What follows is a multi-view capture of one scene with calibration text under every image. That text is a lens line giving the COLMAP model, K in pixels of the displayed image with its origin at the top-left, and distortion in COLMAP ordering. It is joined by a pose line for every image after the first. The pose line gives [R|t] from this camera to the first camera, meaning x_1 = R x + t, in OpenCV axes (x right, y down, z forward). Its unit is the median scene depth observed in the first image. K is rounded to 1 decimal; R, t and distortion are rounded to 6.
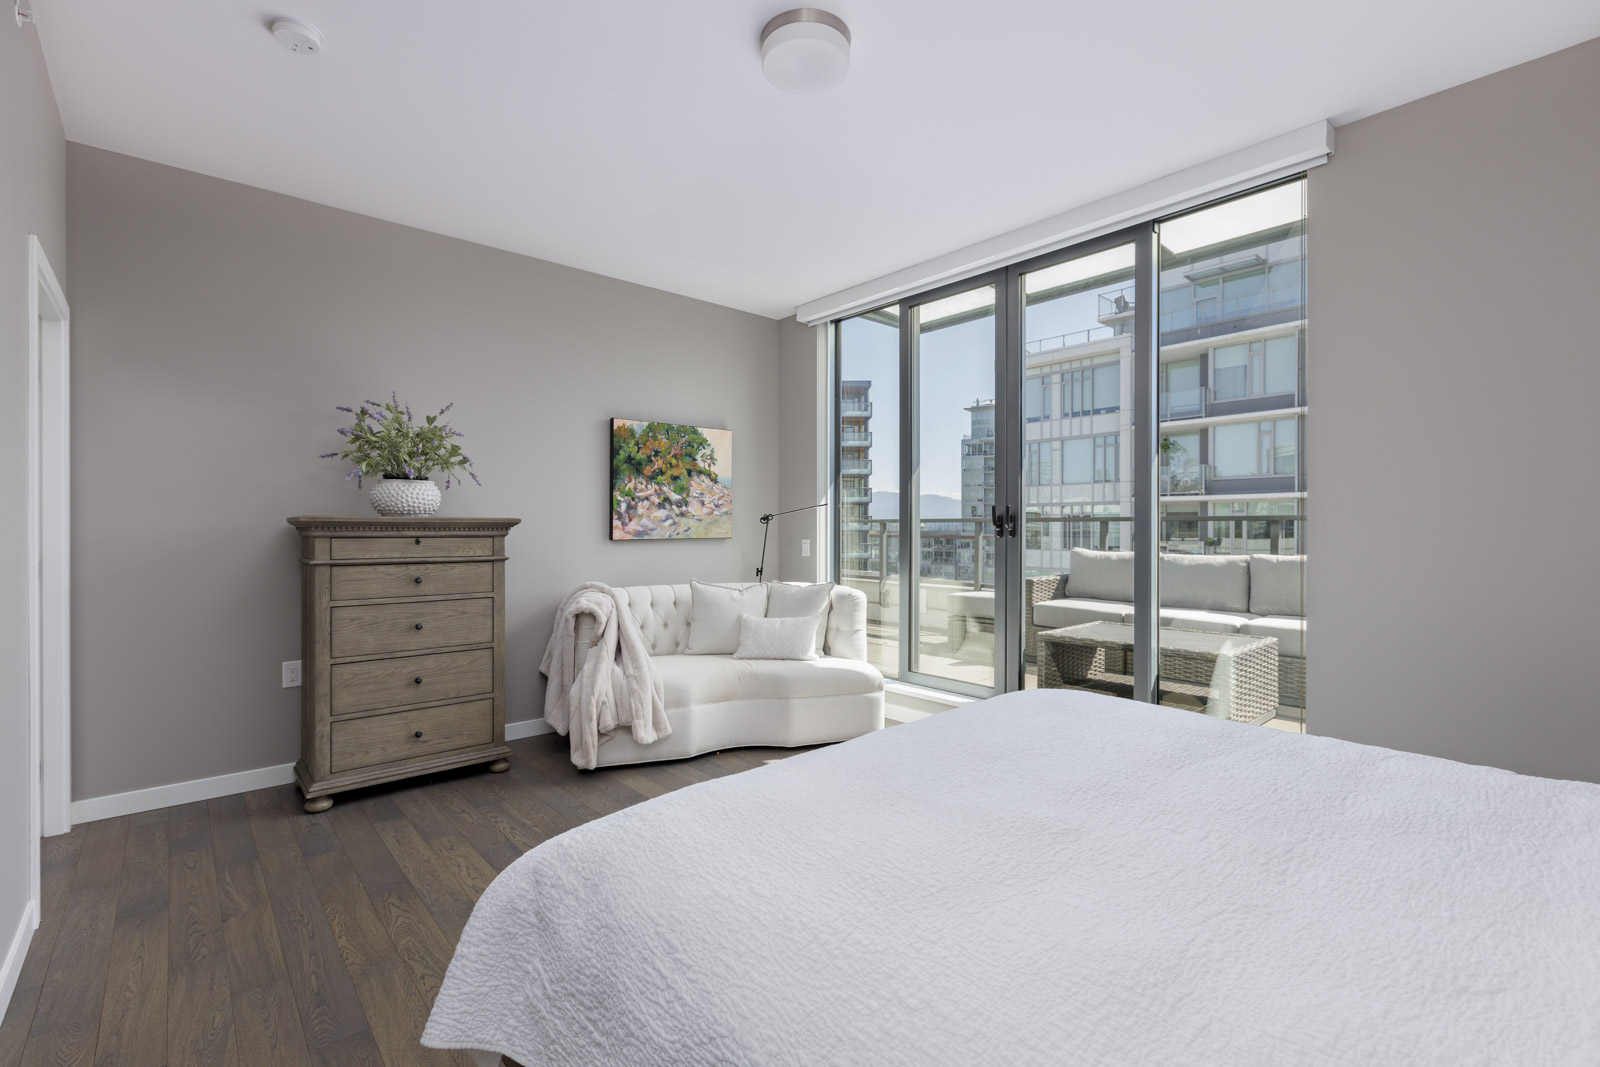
lens RADIAL K [[721.1, 0, 808.1], [0, 721.1, 532.6], [0, 0, 1]] dist [-0.000233, -0.000086]
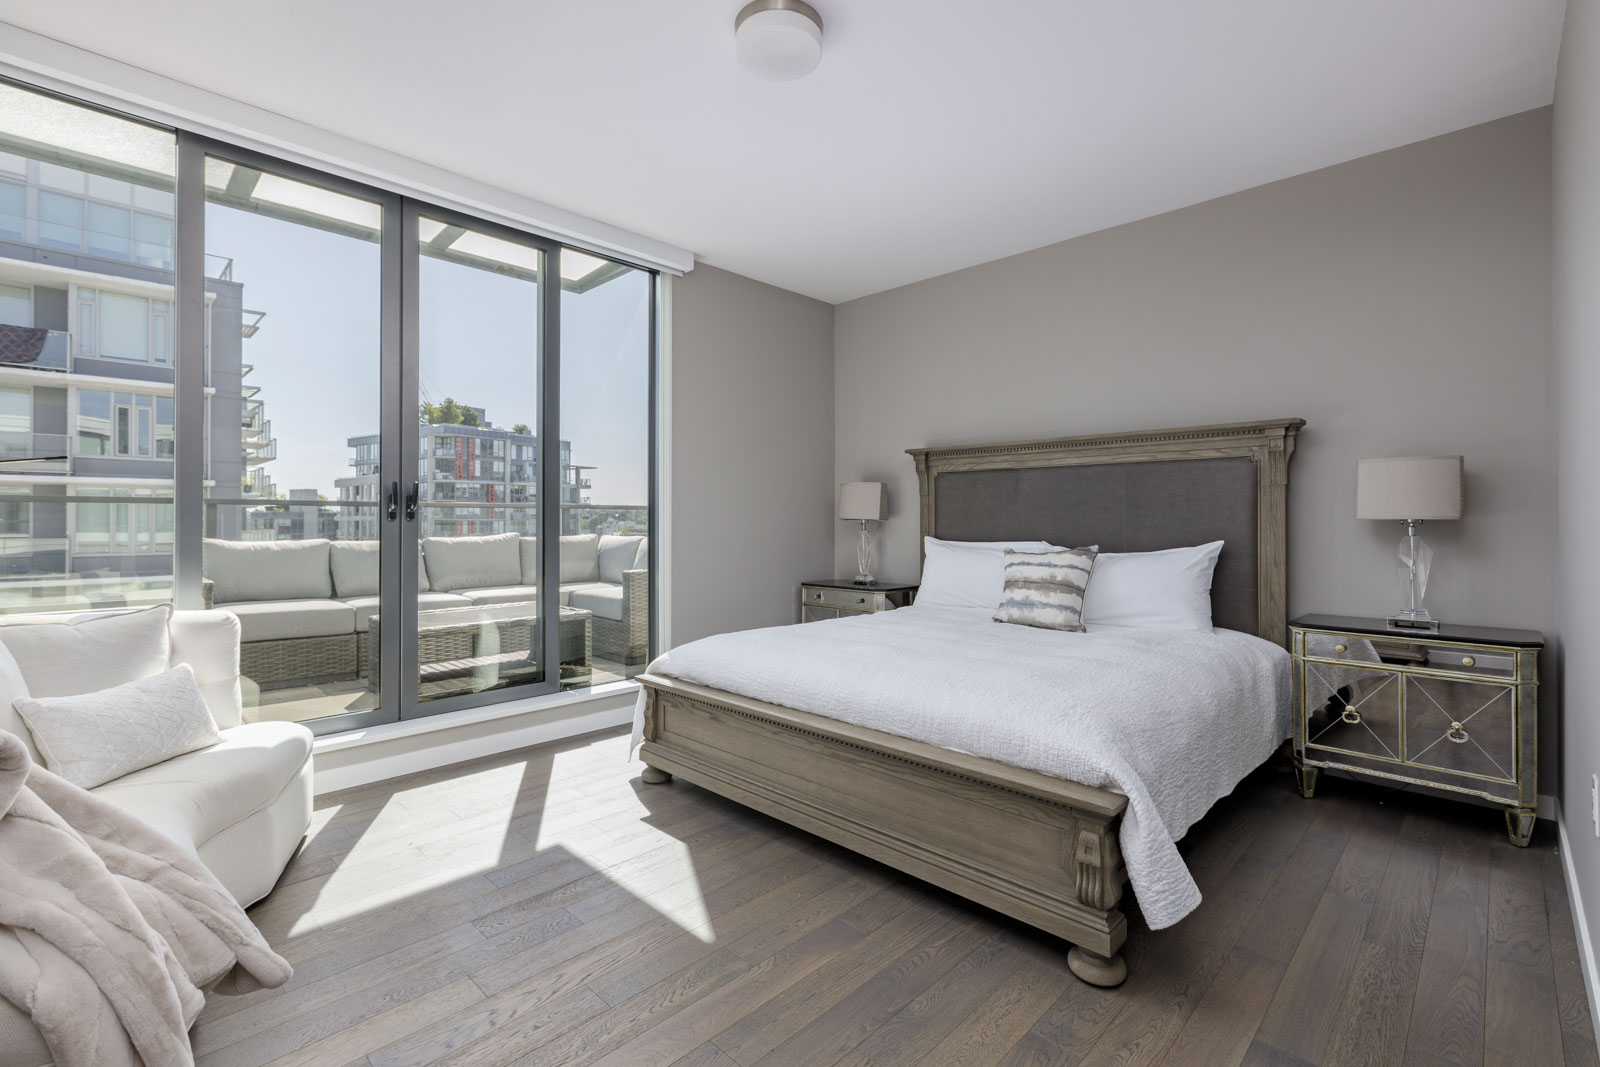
lens RADIAL K [[721.1, 0, 807.1], [0, 721.1, 525.1], [0, 0, 1]] dist [-0.000233, -0.000086]
pose [[-0.083330, -0.001917, 0.996520, -0.591686], [0.007241, 0.999971, 0.002529, 0.012146], [-0.996496, 0.007427, -0.083314, 0.608400]]
